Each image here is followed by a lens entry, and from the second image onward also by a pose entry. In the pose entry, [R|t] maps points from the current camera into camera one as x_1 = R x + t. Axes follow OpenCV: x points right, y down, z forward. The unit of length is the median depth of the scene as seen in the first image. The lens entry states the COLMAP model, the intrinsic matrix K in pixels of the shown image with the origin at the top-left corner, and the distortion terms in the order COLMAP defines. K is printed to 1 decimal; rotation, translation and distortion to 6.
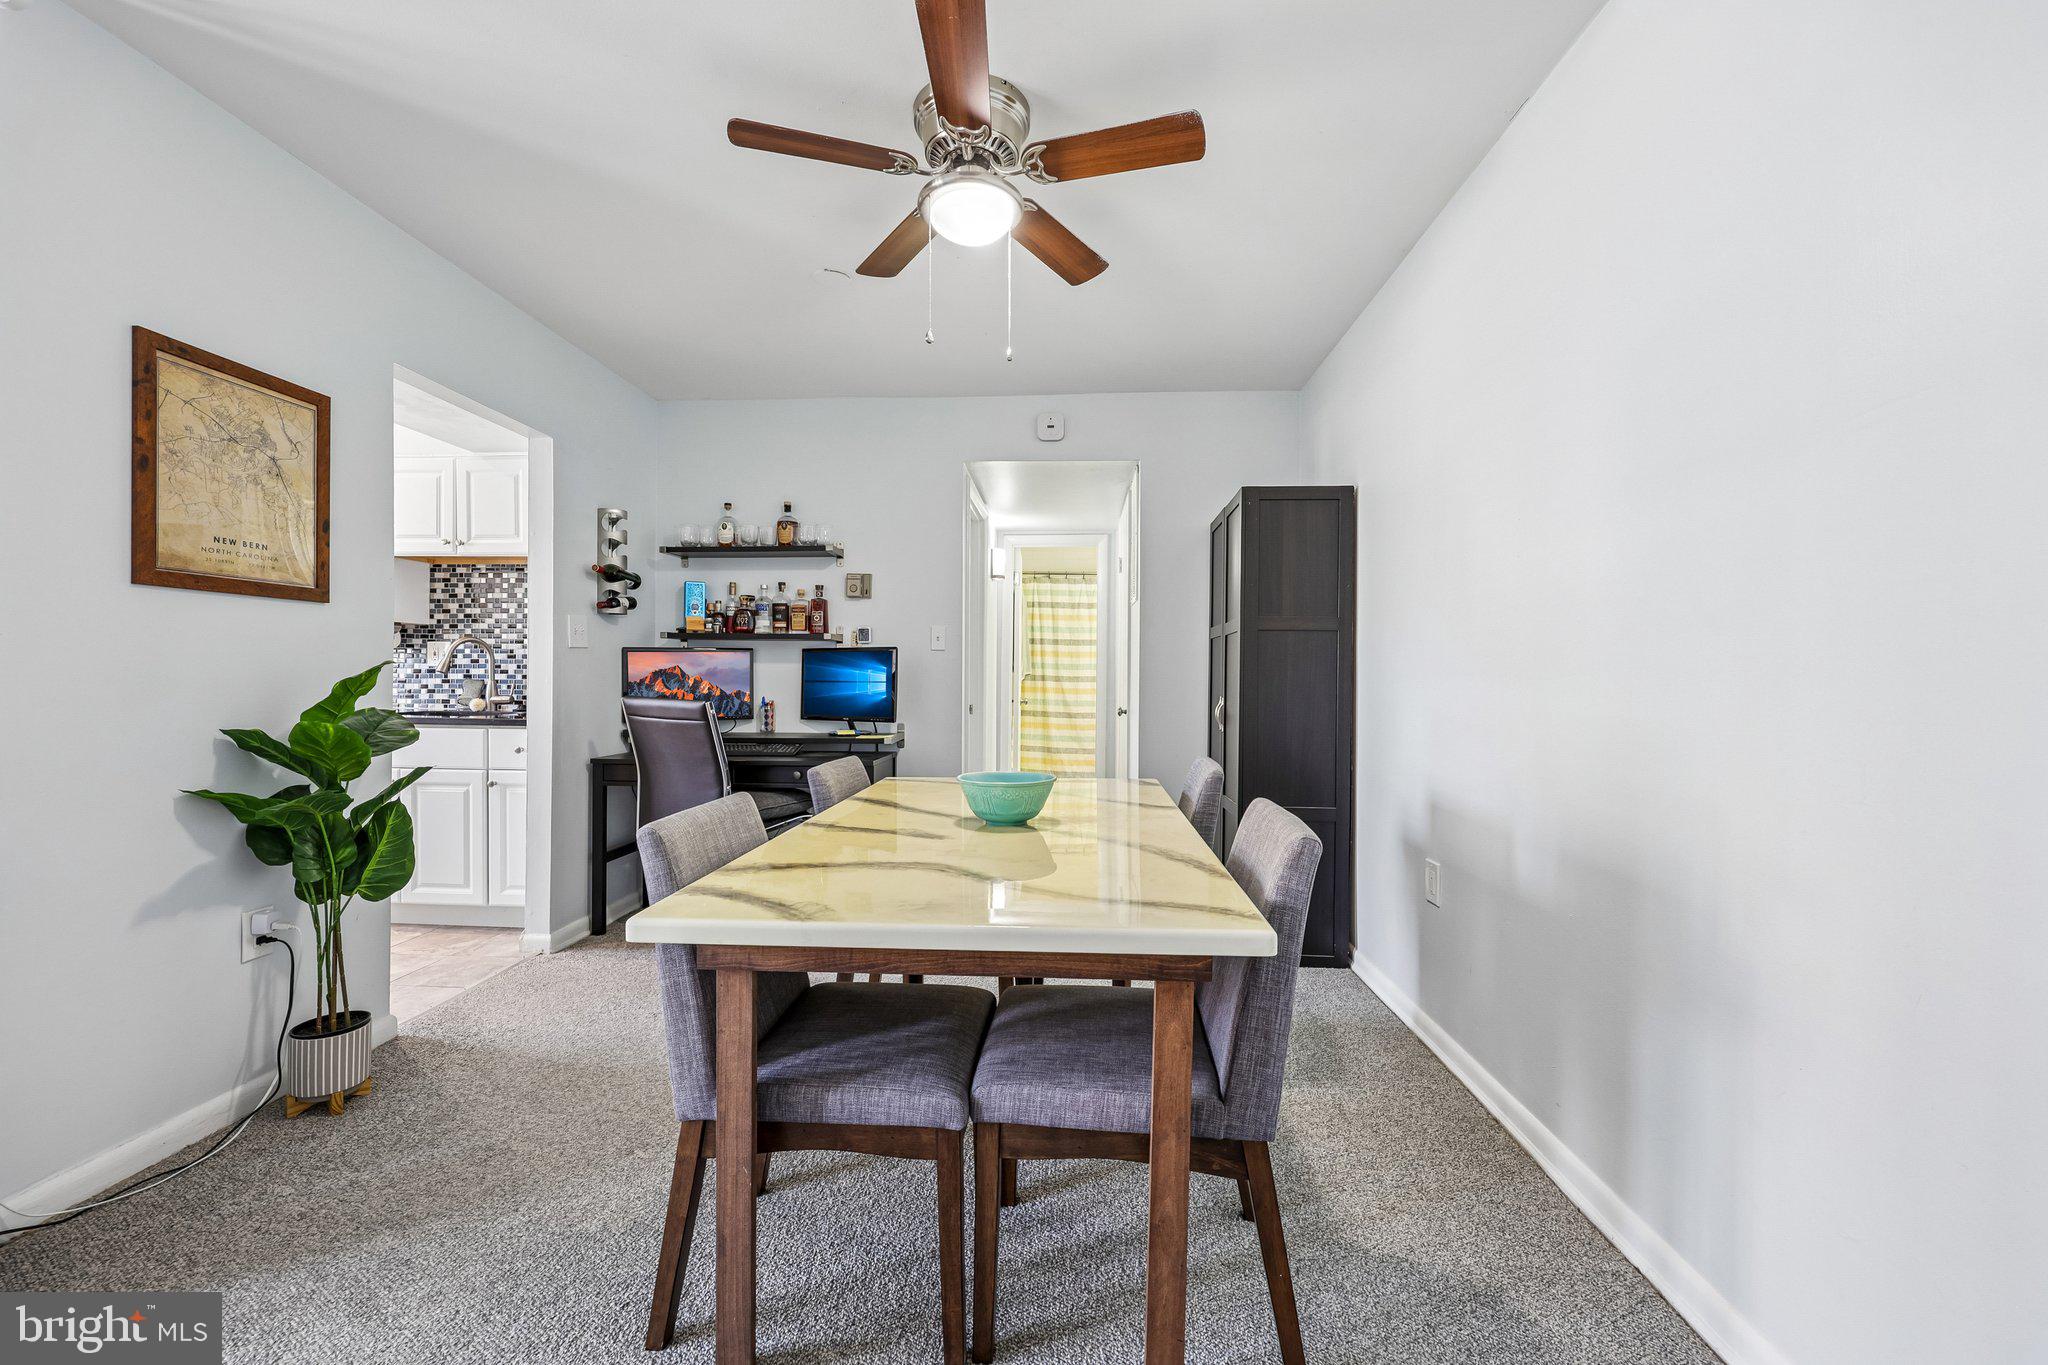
lens RADIAL K [[827.6, 0, 1024.0], [0, 827.6, 682.5], [0, 0, 1]] dist [-0.001167, 0.000034]
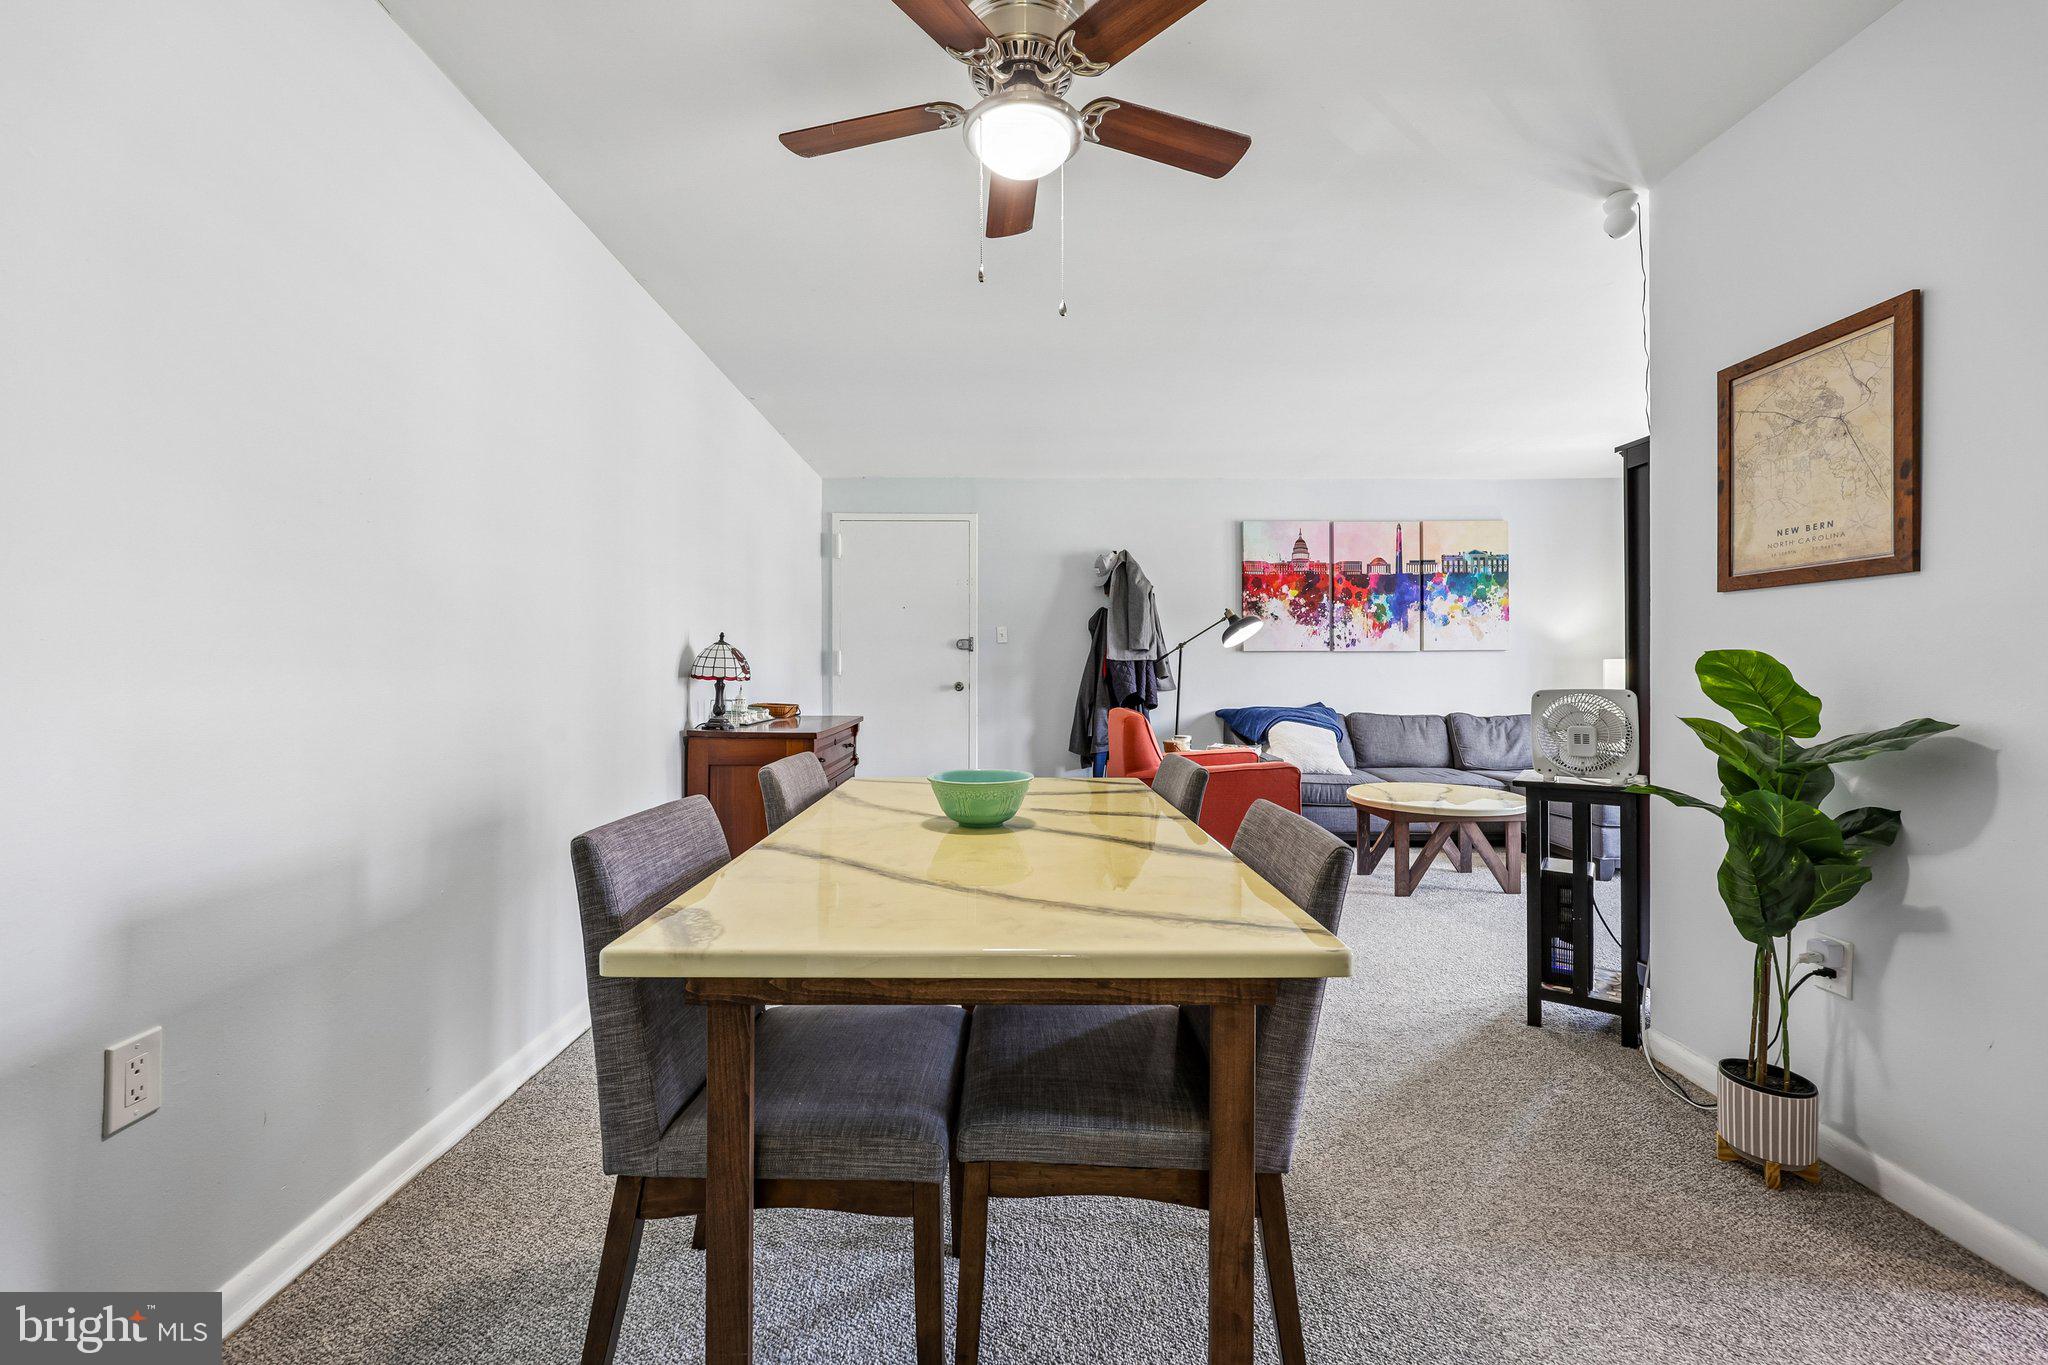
lens RADIAL K [[825.3, 0, 1022.4], [0, 825.3, 671.9], [0, 0, 1]] dist [0.000570, 0.000657]
pose [[-0.996487, -0.004409, -0.083628, 0.000928], [-0.005199, 0.999944, 0.009240, -0.006170], [0.083583, 0.009642, -0.996454, 0.948189]]
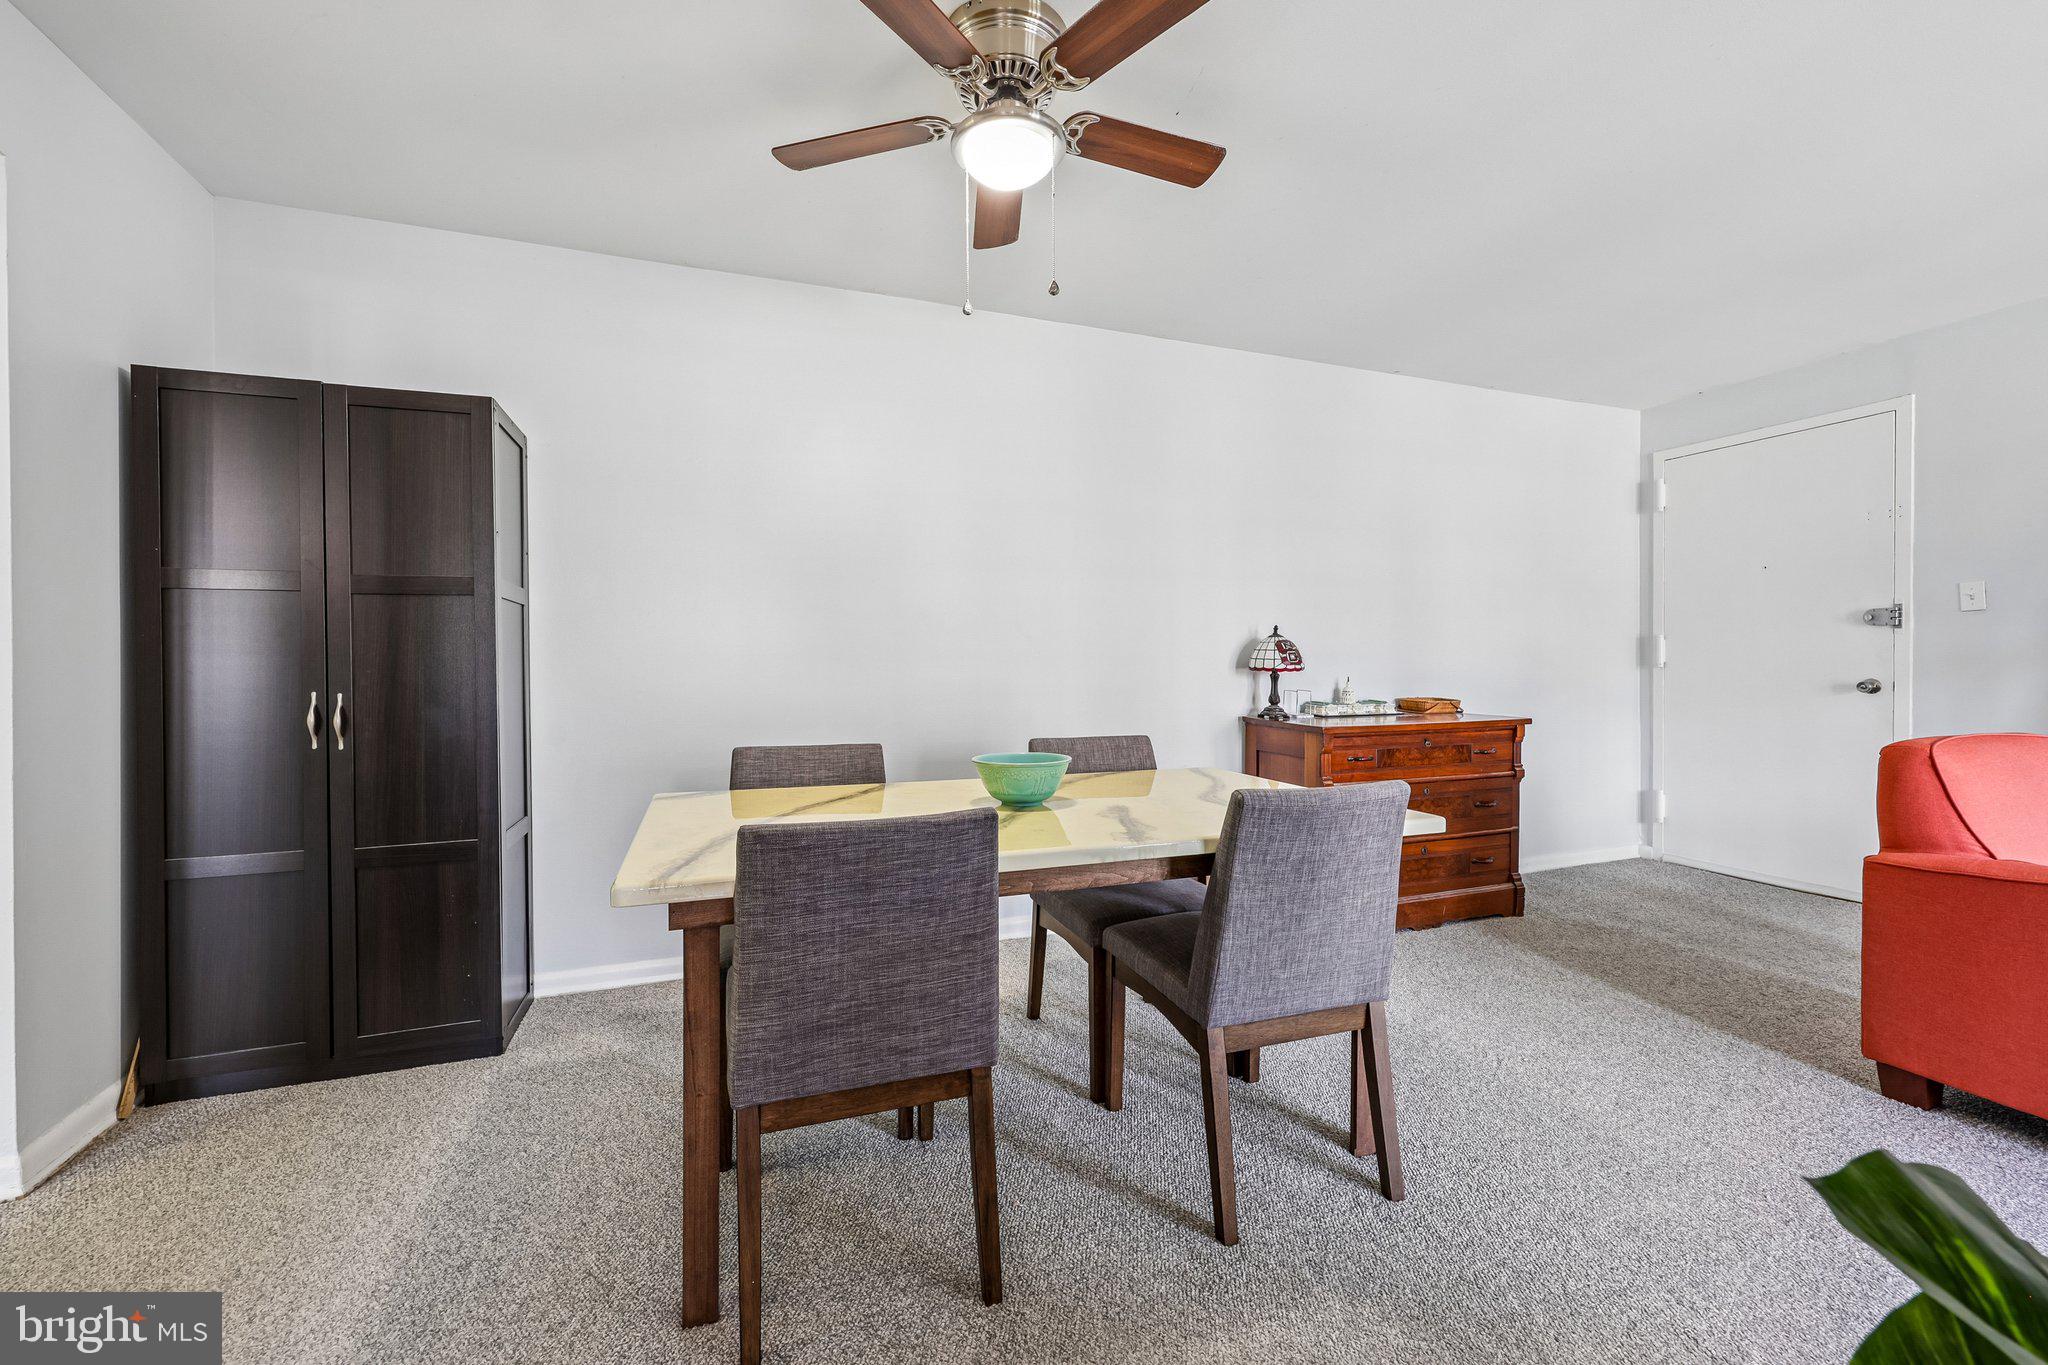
lens RADIAL K [[832.9, 0, 1022.2], [0, 832.9, 668.8], [0, 0, 1]] dist [0.001447, 0.000171]
pose [[-0.407067, -0.006399, 0.913376, -0.463591], [0.008510, 0.999905, 0.010797, -0.002543], [-0.913359, 0.012168, -0.406974, 0.689480]]
